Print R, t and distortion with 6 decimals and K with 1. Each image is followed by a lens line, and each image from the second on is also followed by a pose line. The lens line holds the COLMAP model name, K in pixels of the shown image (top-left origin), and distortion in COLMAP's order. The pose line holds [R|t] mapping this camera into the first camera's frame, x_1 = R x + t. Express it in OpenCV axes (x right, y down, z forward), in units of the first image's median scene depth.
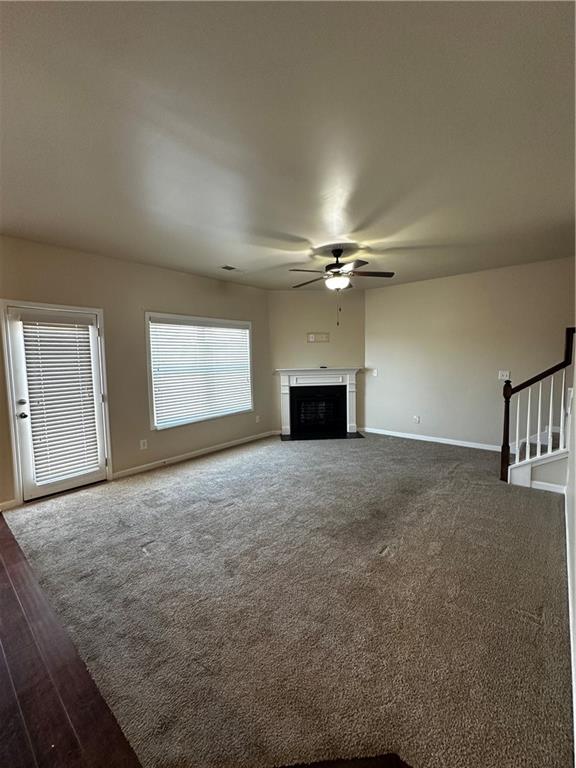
lens RADIAL K [[317.2, 0, 288.0], [0, 317.2, 384.0], [0, 0, 1]] dist [0.001769, 0.000102]
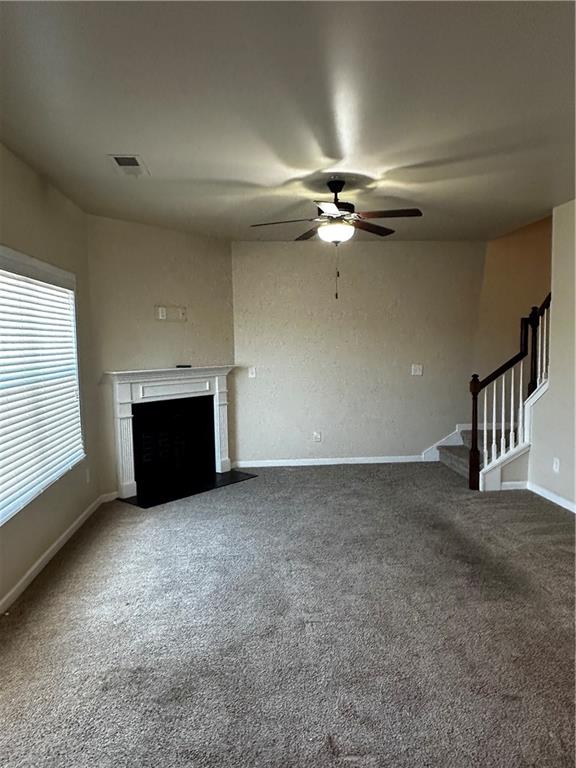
lens RADIAL K [[527.8, 0, 277.7], [0, 527.8, 385.3], [0, 0, 1]] dist [-0.003137, -0.002881]
pose [[0.710680, -0.048353, 0.701852, -0.619077], [0.060112, 0.998160, 0.007898, -0.022210], [-0.700943, 0.036576, 0.712279, 0.295583]]
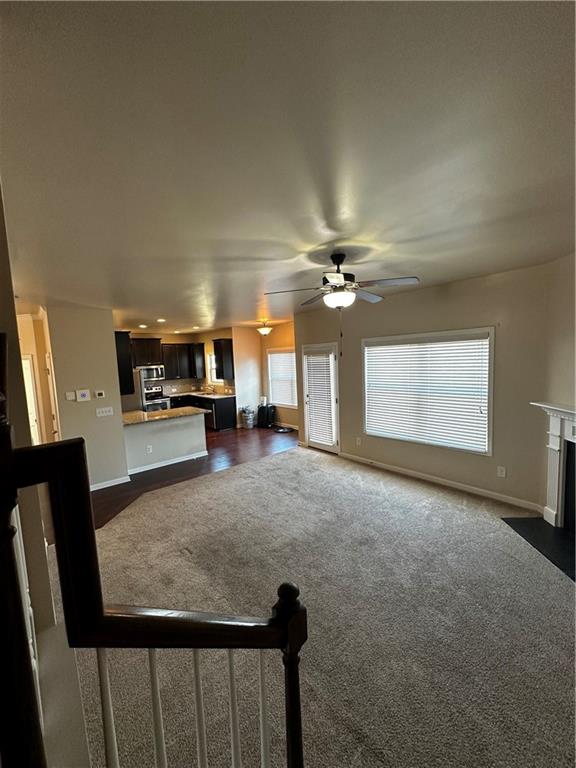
lens RADIAL K [[305.1, 0, 288.0], [0, 305.1, 384.0], [0, 0, 1]] dist [0.001628, 0.000265]
pose [[-0.144027, 0.110729, -0.983359, 0.795784], [-0.036462, 0.992451, 0.117093, -0.180007], [0.988902, 0.052719, -0.138902, 0.882267]]
